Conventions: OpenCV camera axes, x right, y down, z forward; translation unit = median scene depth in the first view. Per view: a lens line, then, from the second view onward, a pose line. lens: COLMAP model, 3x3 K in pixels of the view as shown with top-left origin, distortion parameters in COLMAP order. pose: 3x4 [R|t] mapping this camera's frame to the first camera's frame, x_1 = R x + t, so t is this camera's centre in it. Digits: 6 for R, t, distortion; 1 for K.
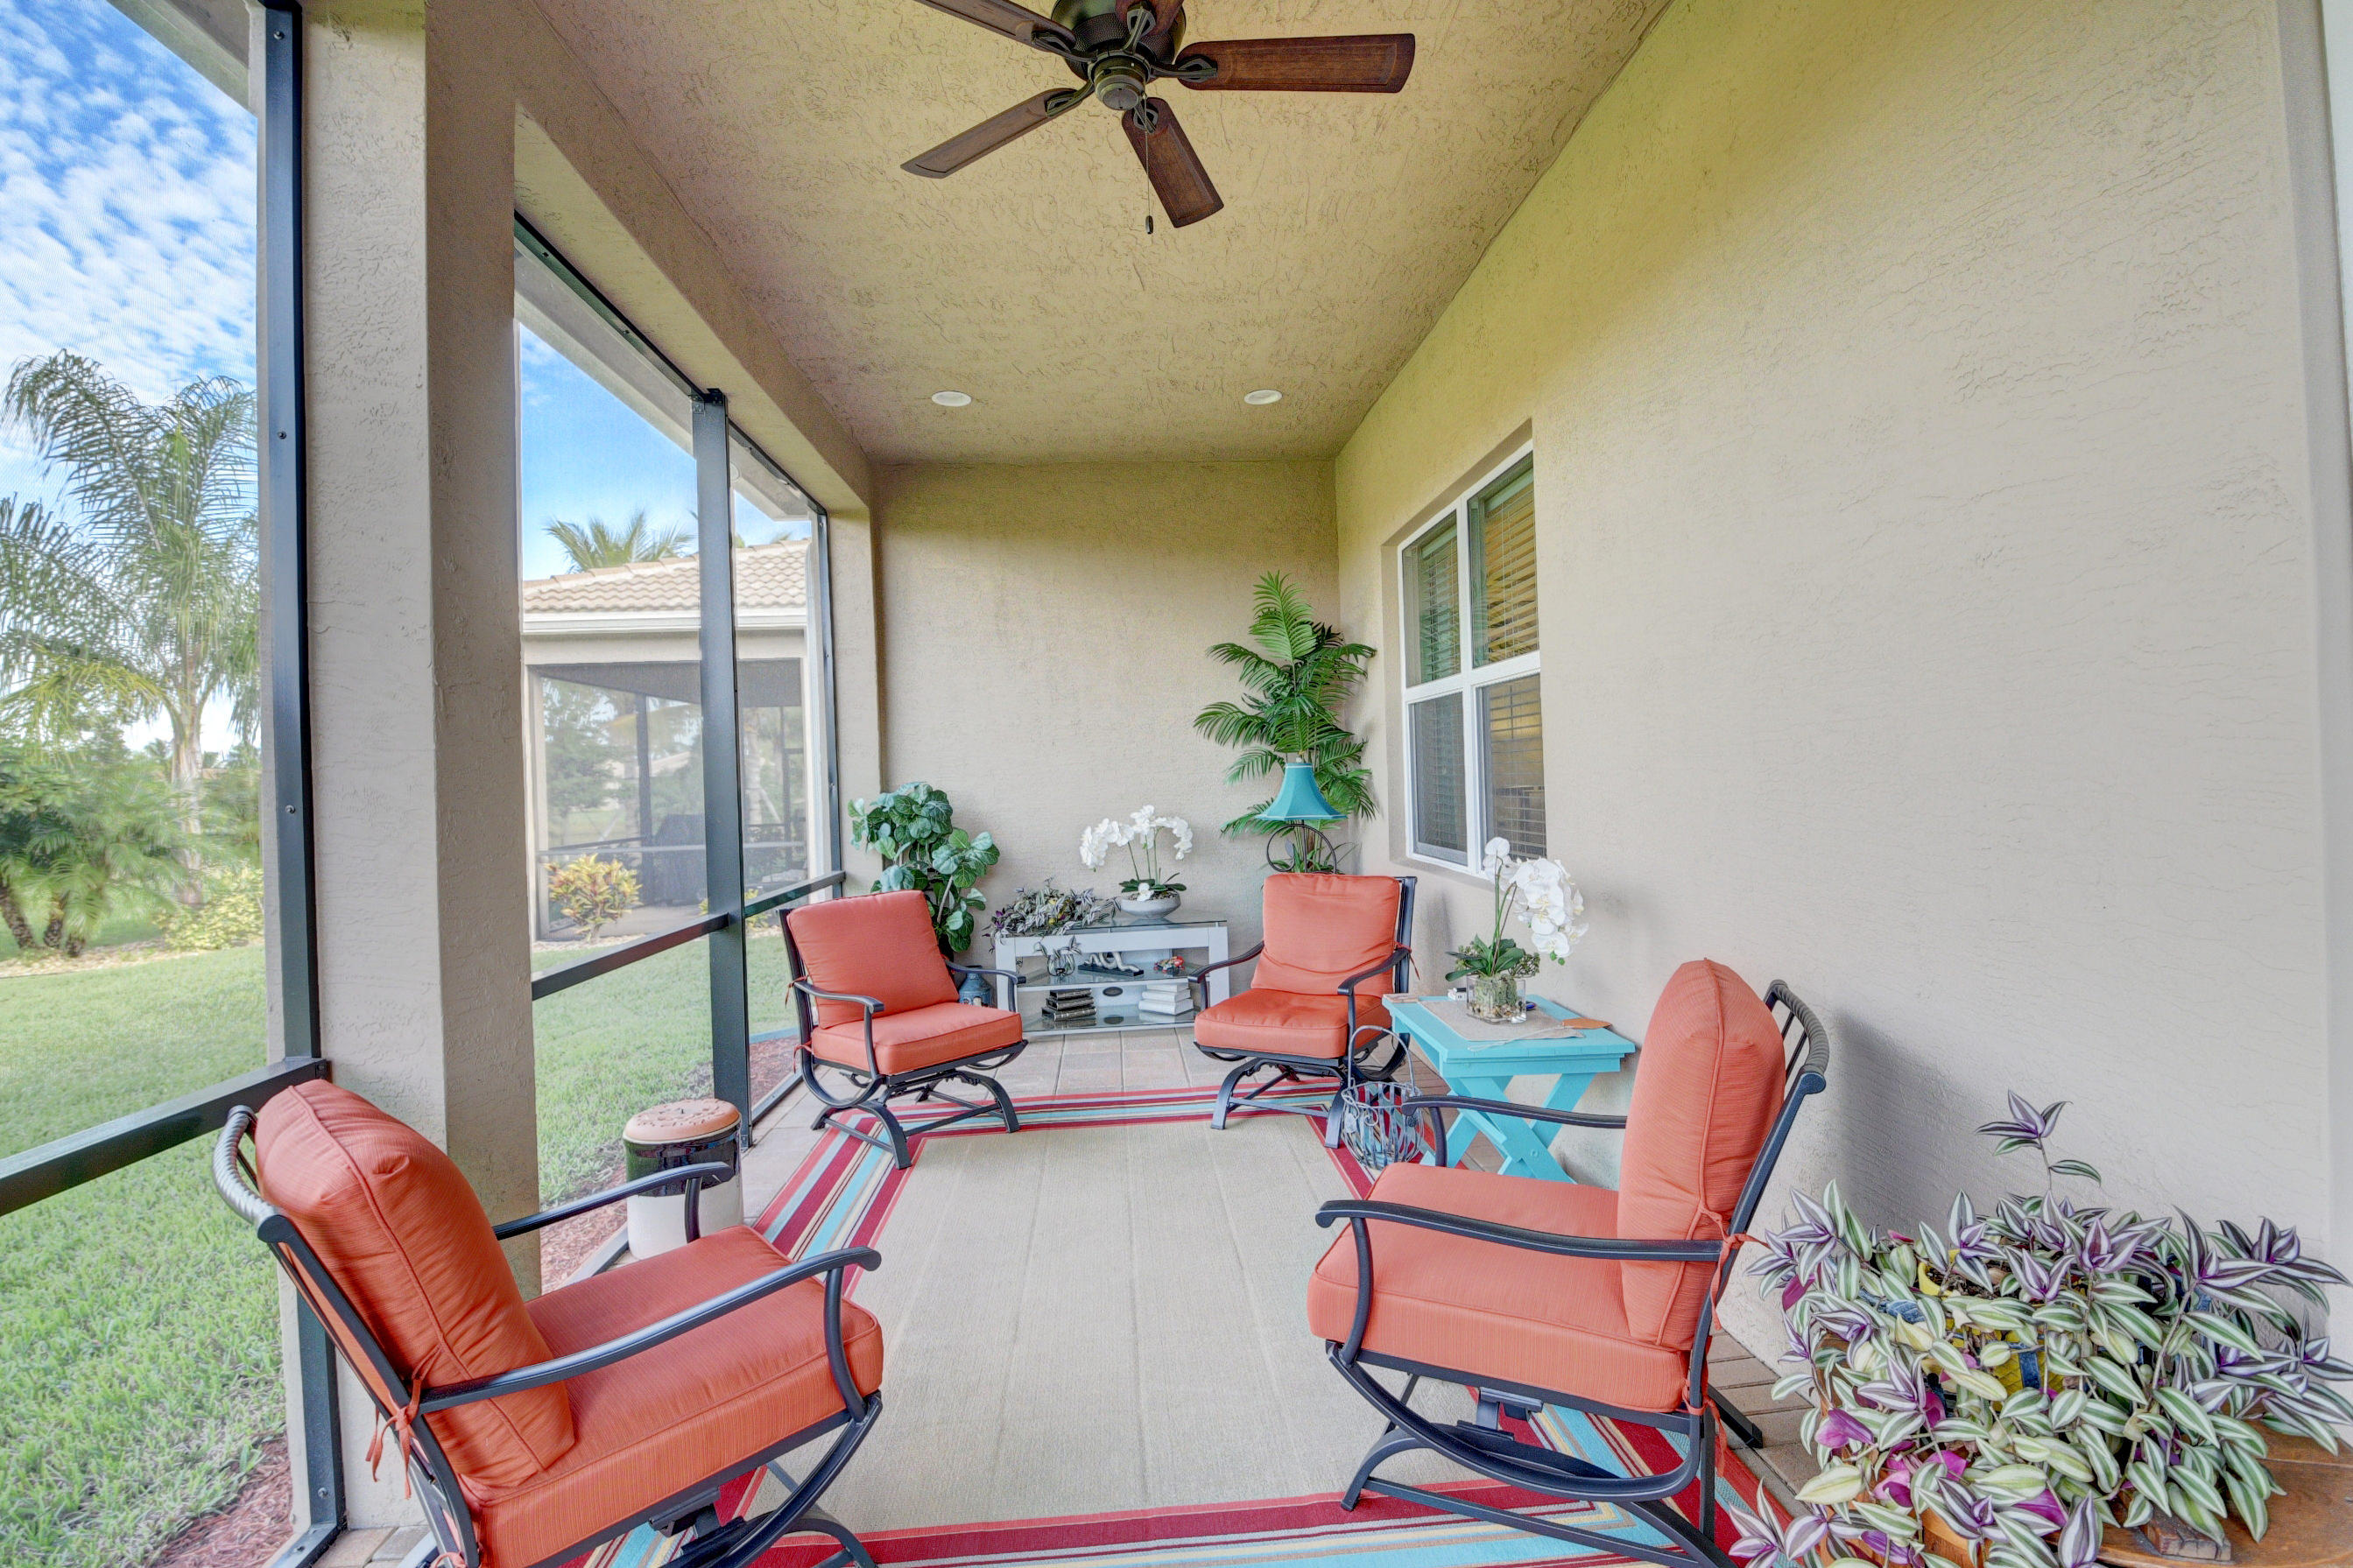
lens RADIAL K [[1036.3, 0, 1171.4], [0, 1036.3, 782.3], [0, 0, 1]] dist [0.005061, -0.017744]
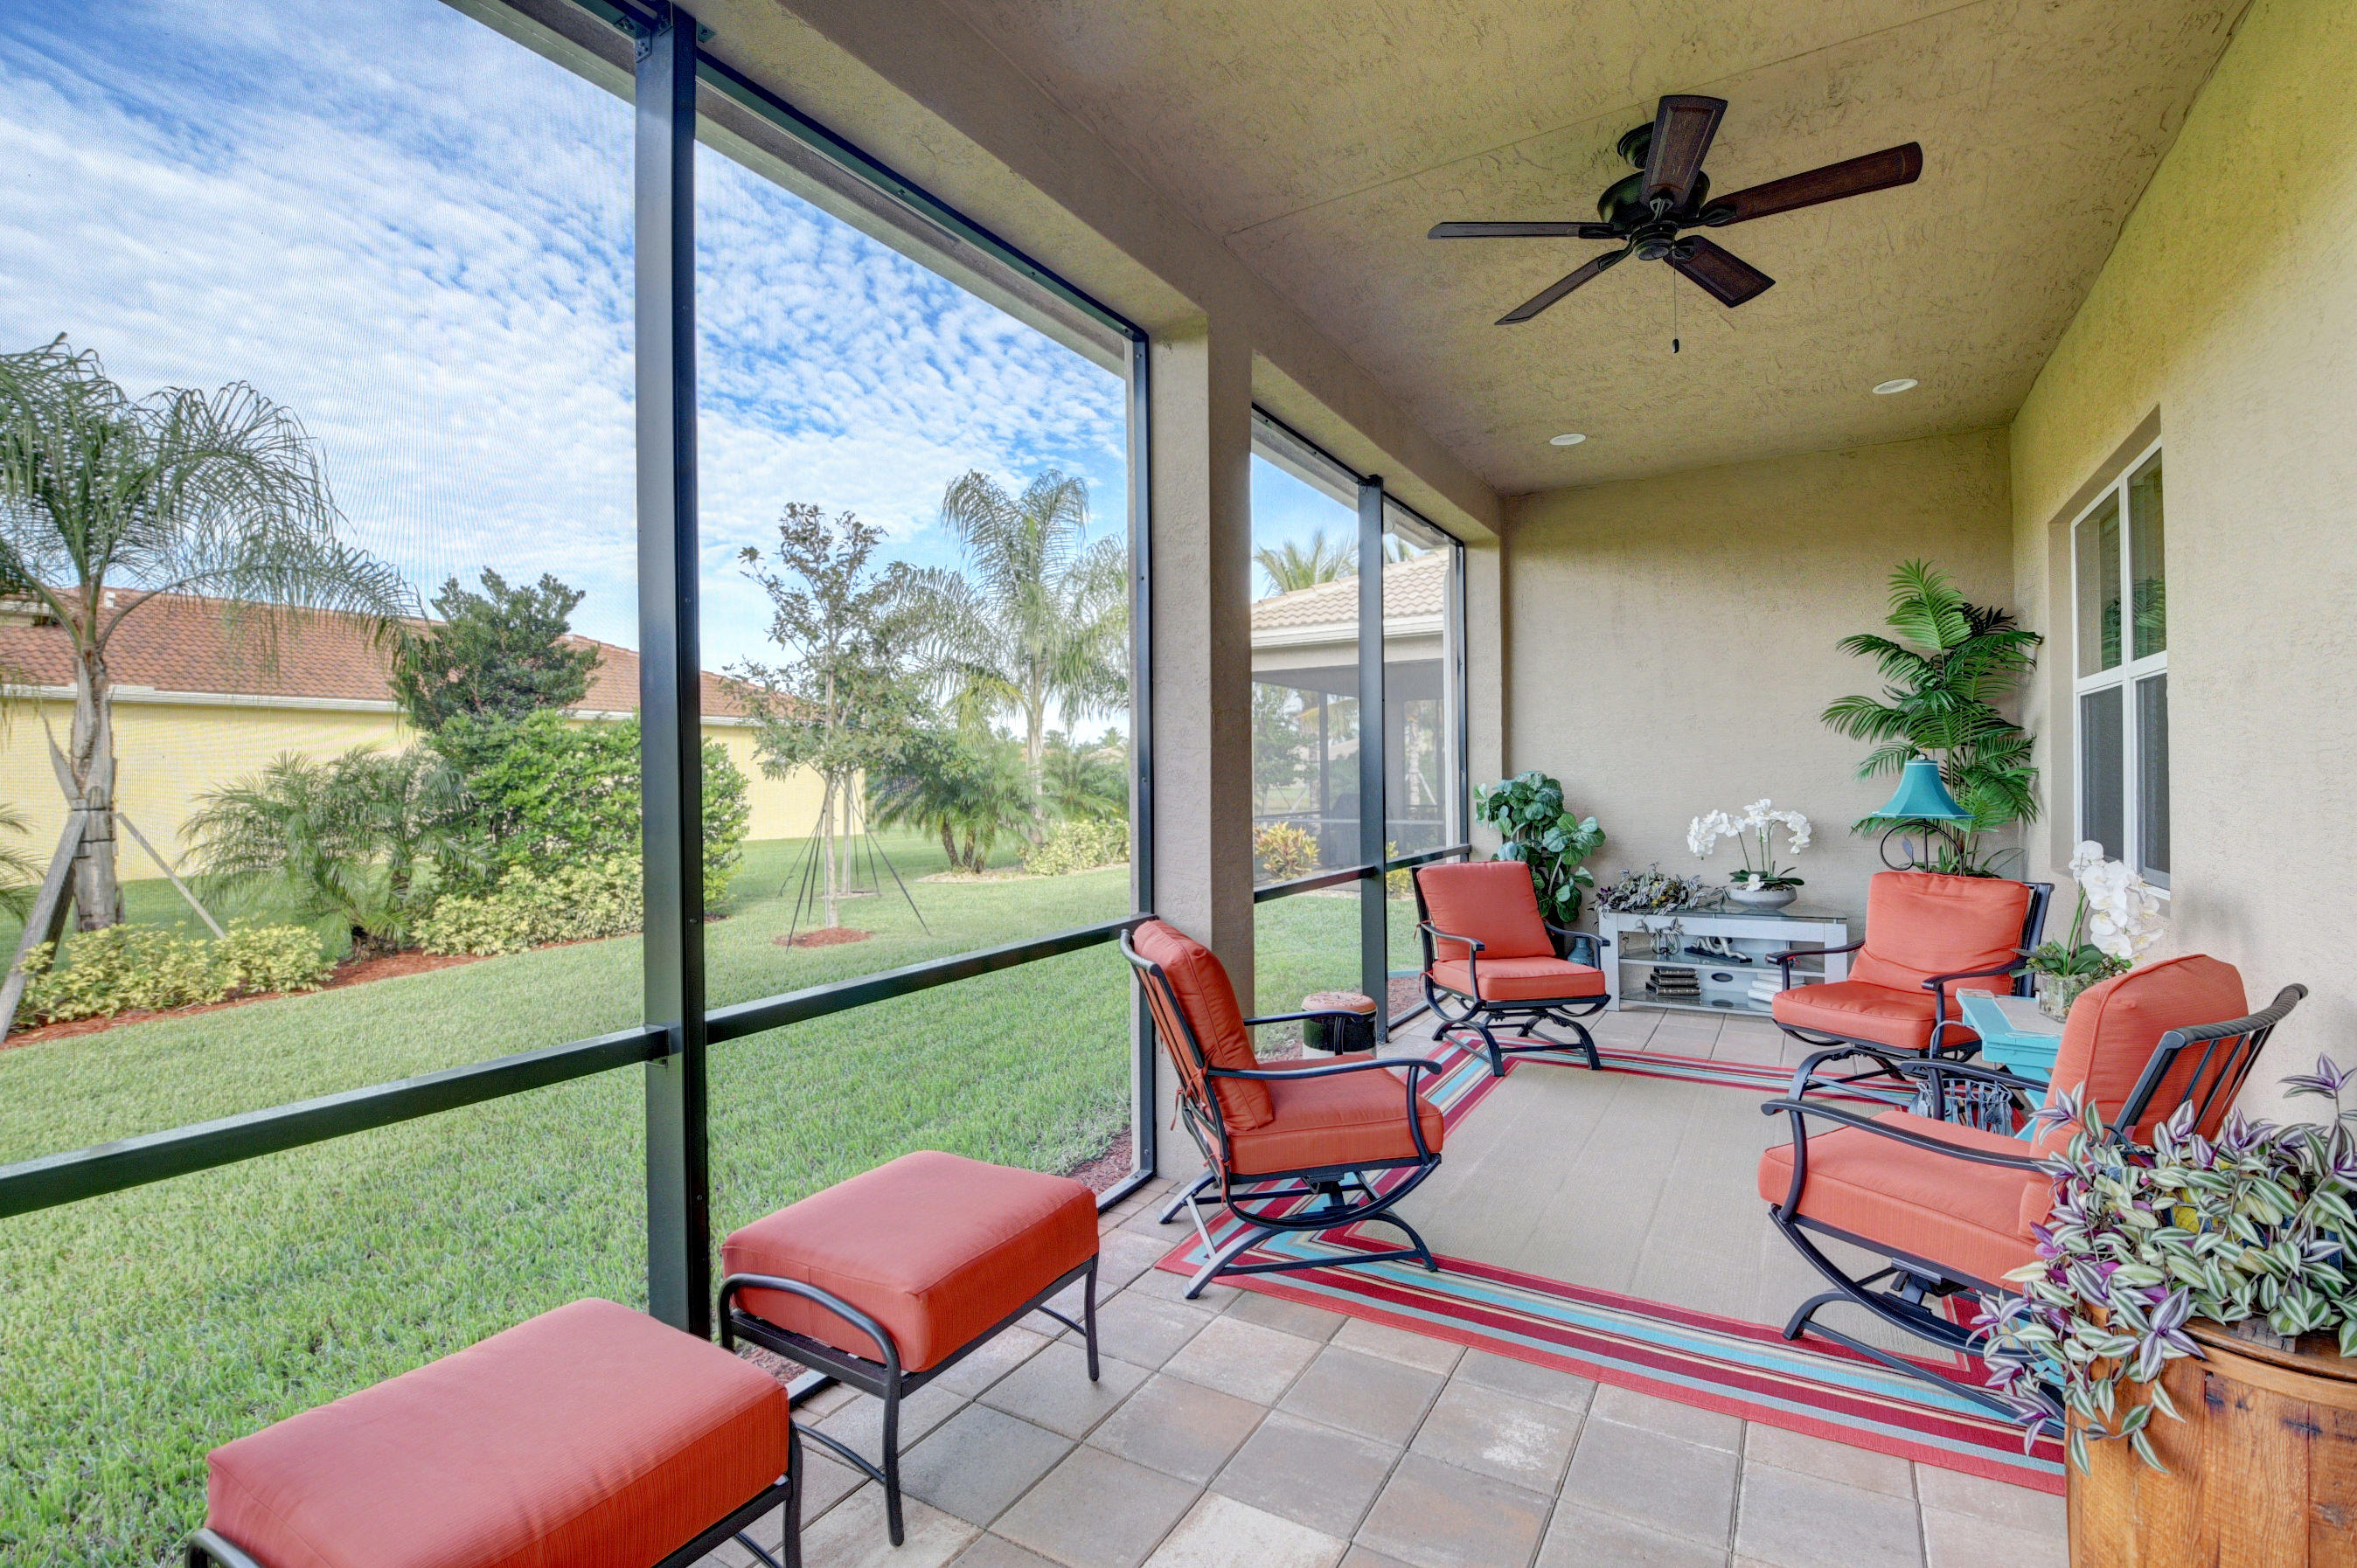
lens RADIAL K [[1038.0, 0, 1173.8], [0, 1038.0, 766.9], [0, 0, 1]] dist [0.005061, -0.017744]
pose [[0.816408, 0.019298, -0.577154, 0.123435], [-0.019891, 0.999788, 0.005292, -0.003815], [0.577134, 0.007160, 0.816618, -0.228469]]
